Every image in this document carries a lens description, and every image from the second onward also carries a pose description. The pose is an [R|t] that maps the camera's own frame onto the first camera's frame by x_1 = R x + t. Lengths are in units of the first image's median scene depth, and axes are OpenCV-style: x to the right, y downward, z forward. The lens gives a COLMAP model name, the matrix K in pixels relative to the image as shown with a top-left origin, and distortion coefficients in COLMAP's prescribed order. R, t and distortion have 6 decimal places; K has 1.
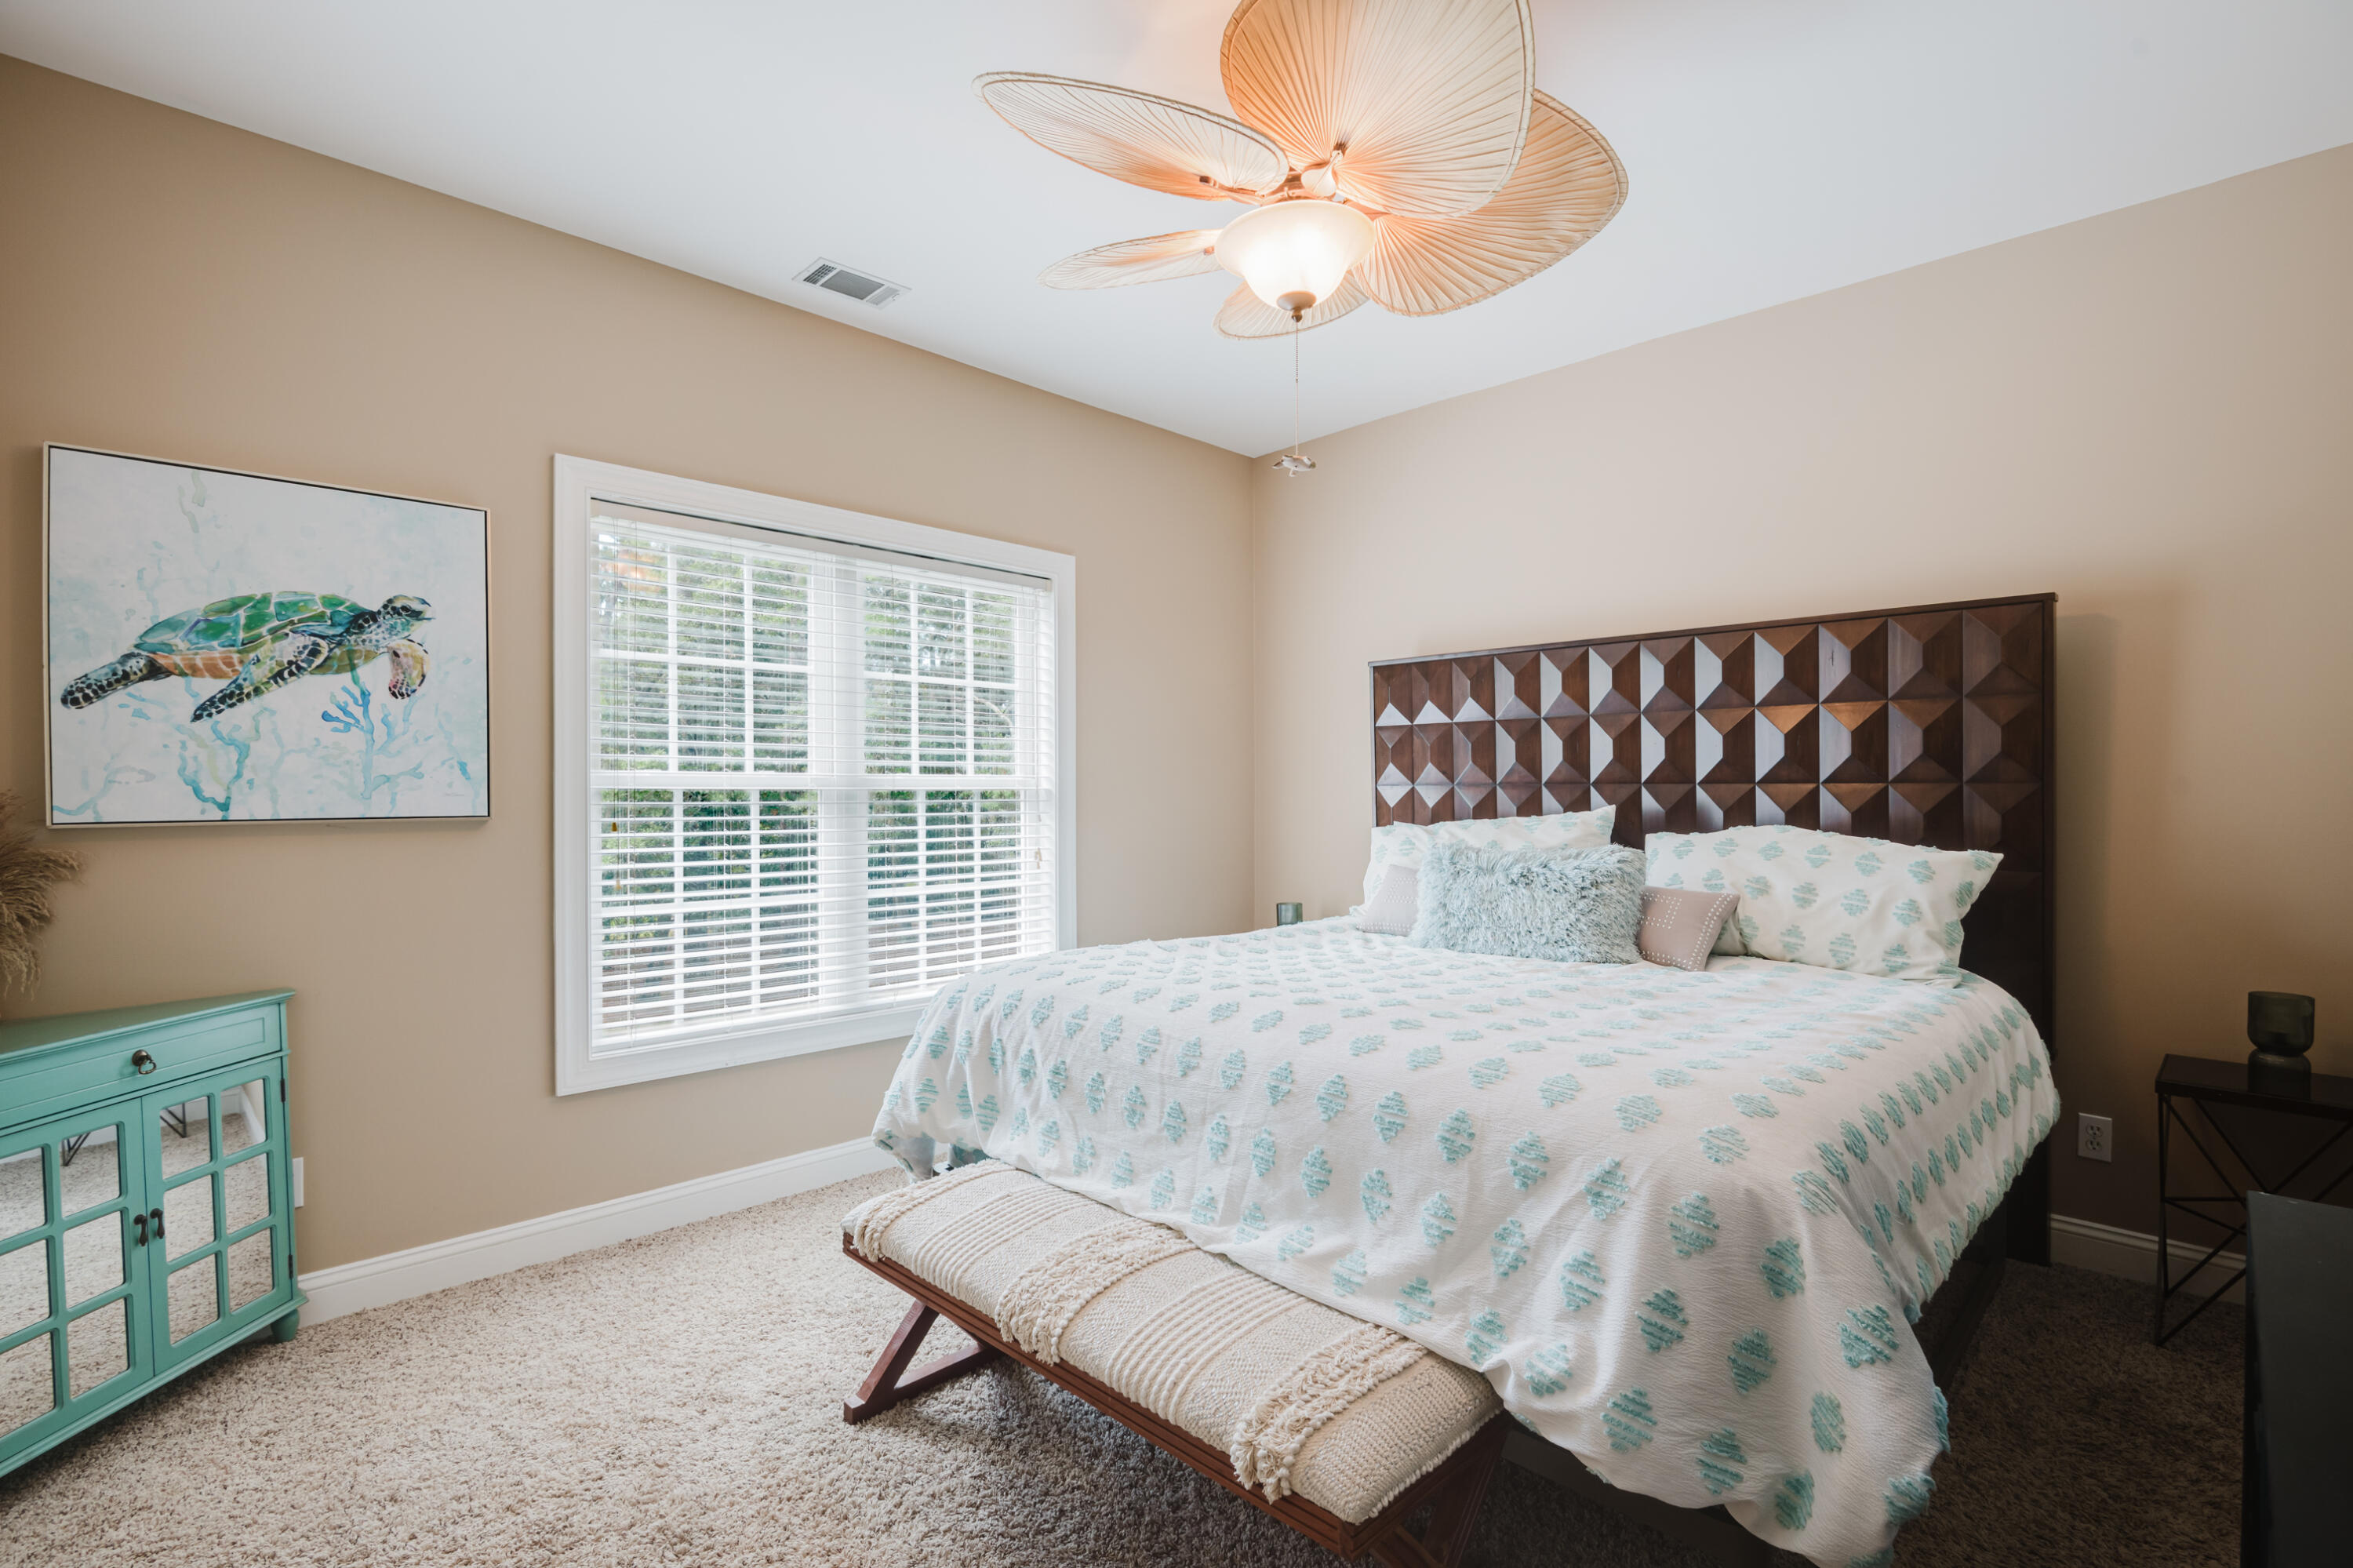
lens RADIAL K [[1087.5, 0, 1178.4], [0, 1087.5, 782.0], [0, 0, 1]] dist [0.003538, -0.006250]
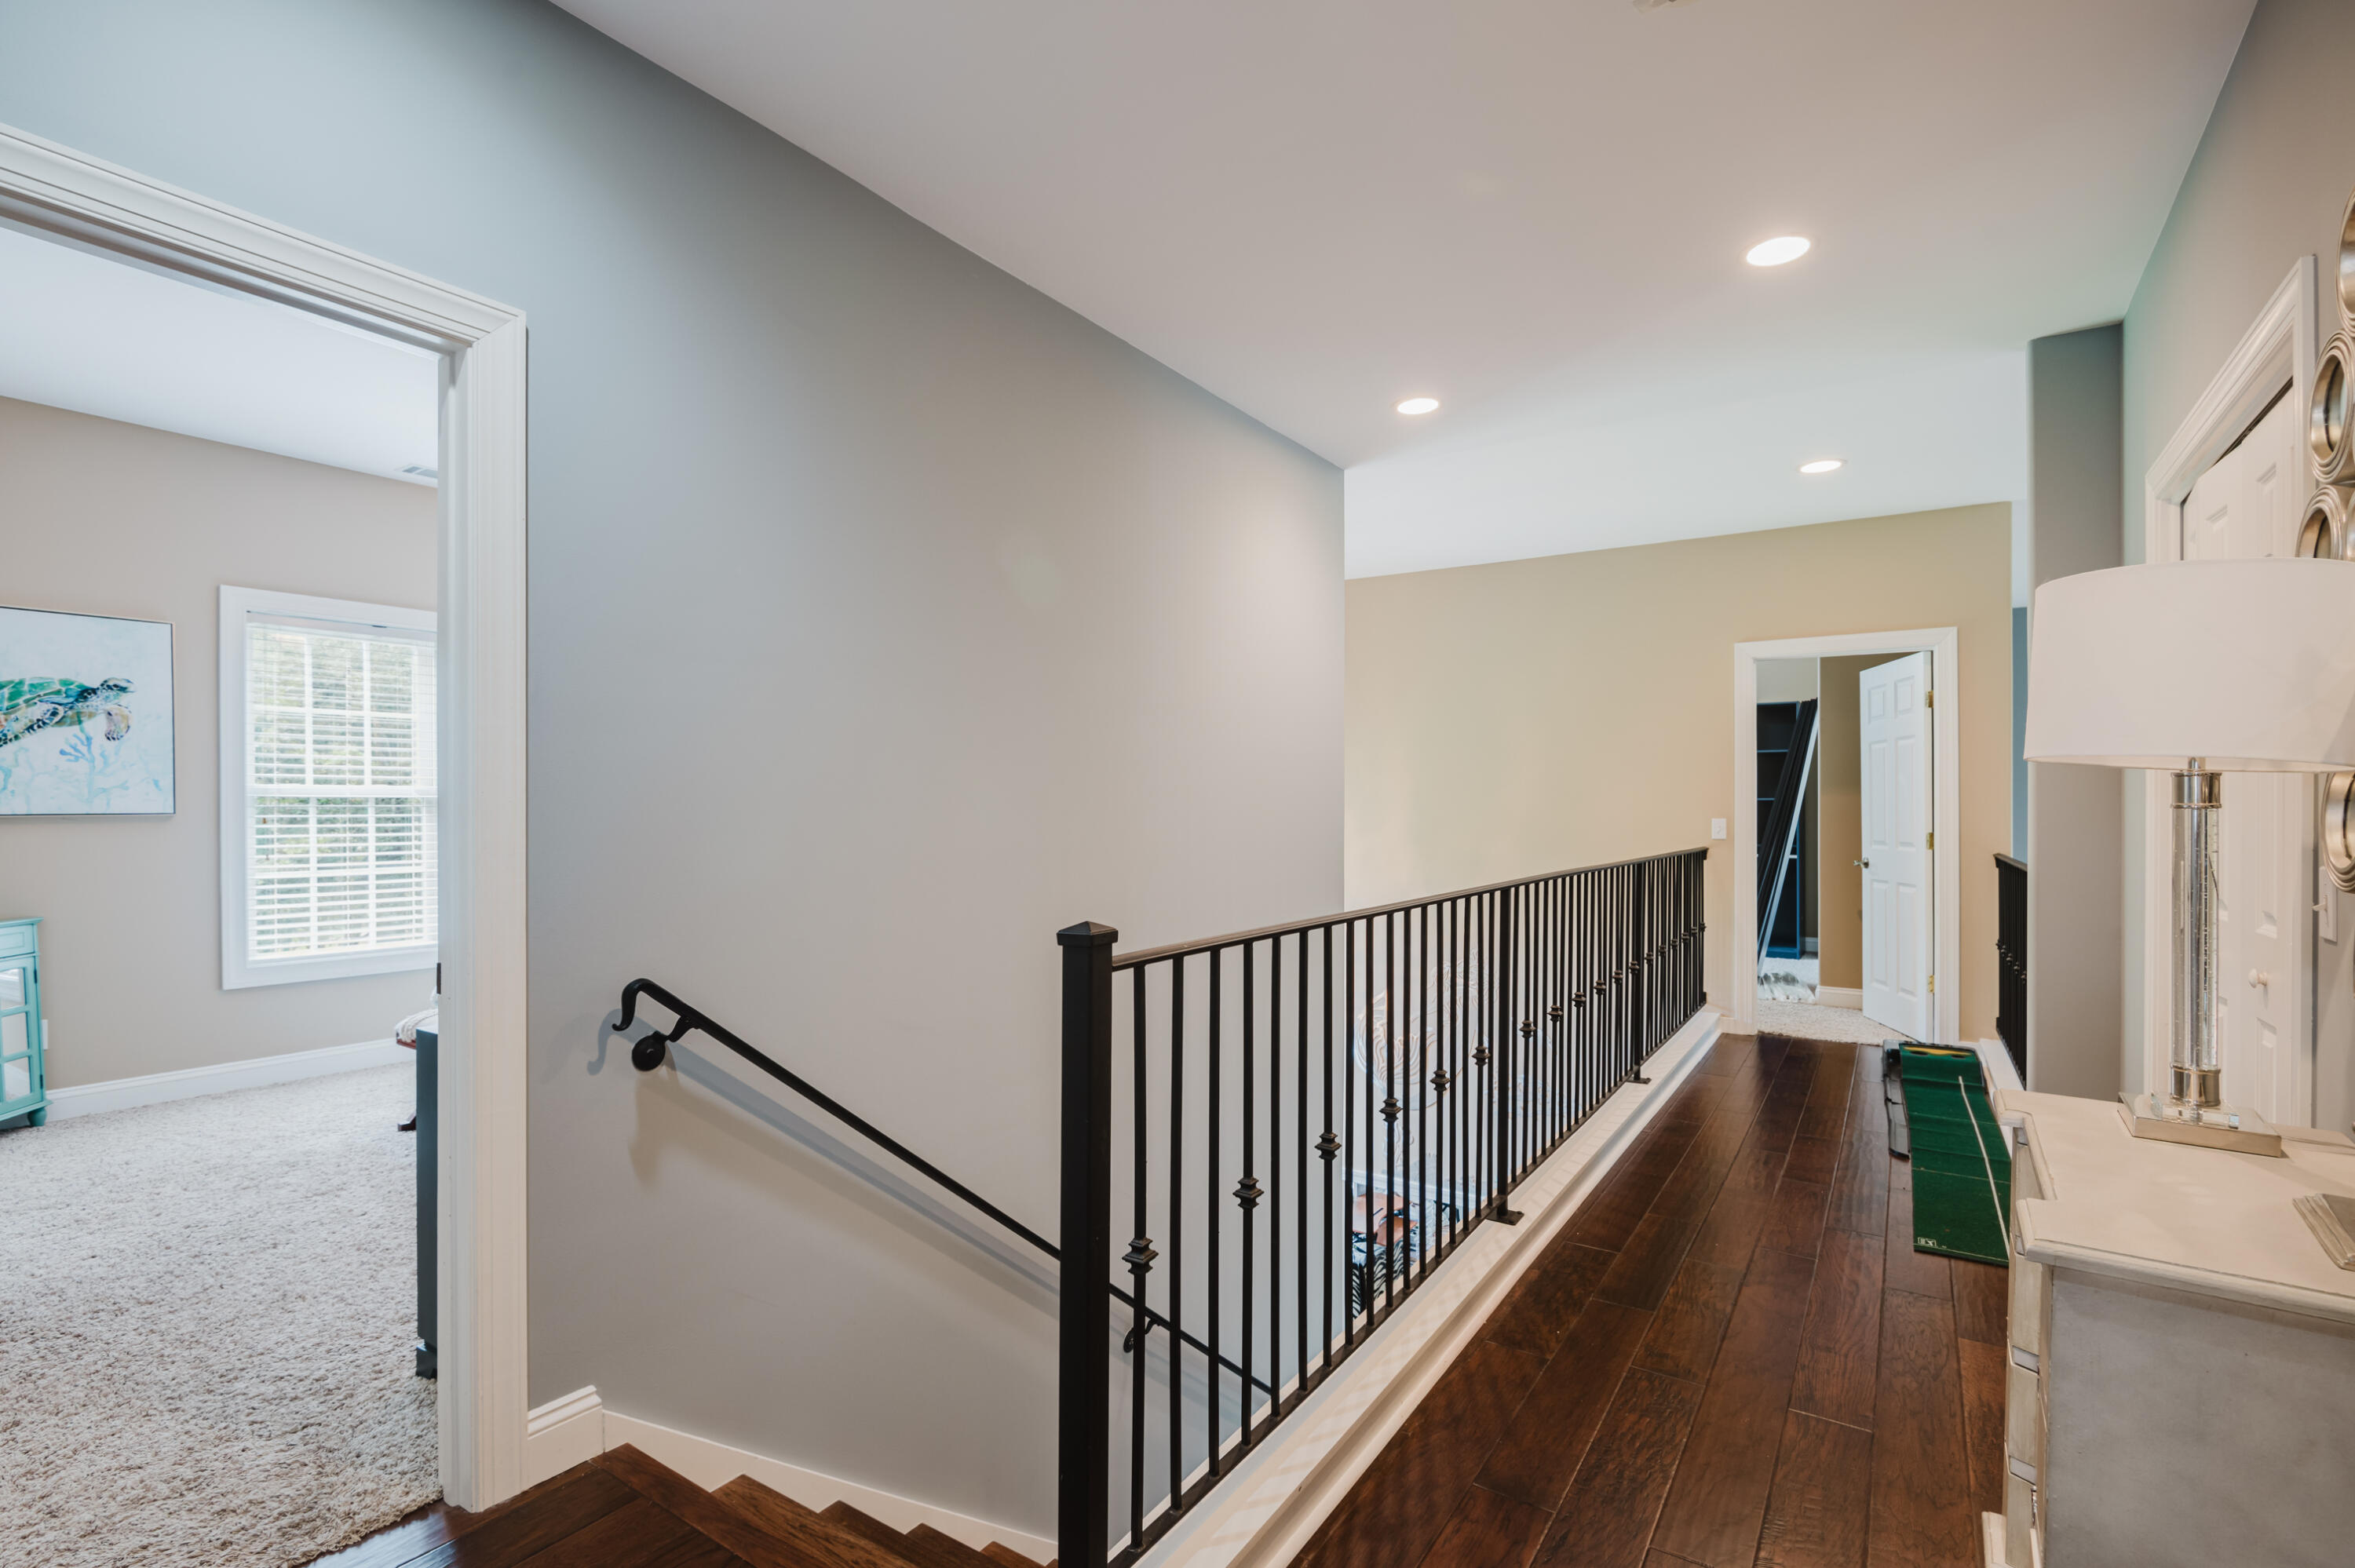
lens RADIAL K [[1088.3, 0, 1176.8], [0, 1088.3, 800.2], [0, 0, 1]] dist [0.003538, -0.006250]
pose [[0.979760, 0.004566, 0.200123, 0.529481], [-0.006884, 0.999917, 0.010885, -0.016792], [-0.200057, -0.012042, 0.979710, -0.927268]]
